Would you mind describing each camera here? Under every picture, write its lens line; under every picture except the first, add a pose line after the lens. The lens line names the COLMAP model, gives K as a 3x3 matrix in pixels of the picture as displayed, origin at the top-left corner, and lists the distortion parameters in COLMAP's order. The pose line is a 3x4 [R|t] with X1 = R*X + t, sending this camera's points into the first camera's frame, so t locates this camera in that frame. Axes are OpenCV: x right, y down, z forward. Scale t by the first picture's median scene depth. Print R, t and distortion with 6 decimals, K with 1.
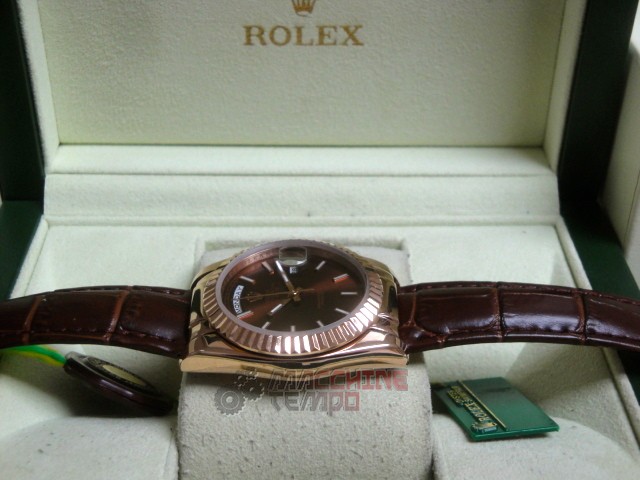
lens RADIAL K [[1006.2, 0, 316.3], [0, 1006.2, 246.7], [0, 0, 1]] dist [0.145091, 0.155542]
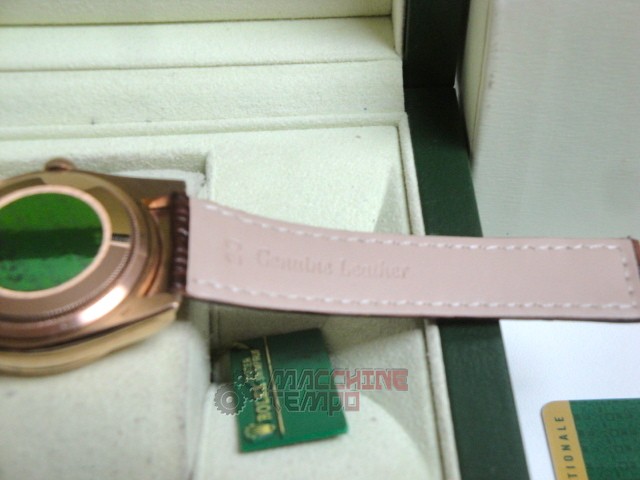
lens RADIAL K [[1005.4, 0, 324.1], [0, 1005.4, 232.6], [0, 0, 1]] dist [0.103973, 0.227069]
pose [[0.999314, -0.036473, -0.006458, 0.179899], [0.036960, 0.970436, 0.238514, -0.132746], [-0.002432, -0.238589, 0.971118, 0.198951]]
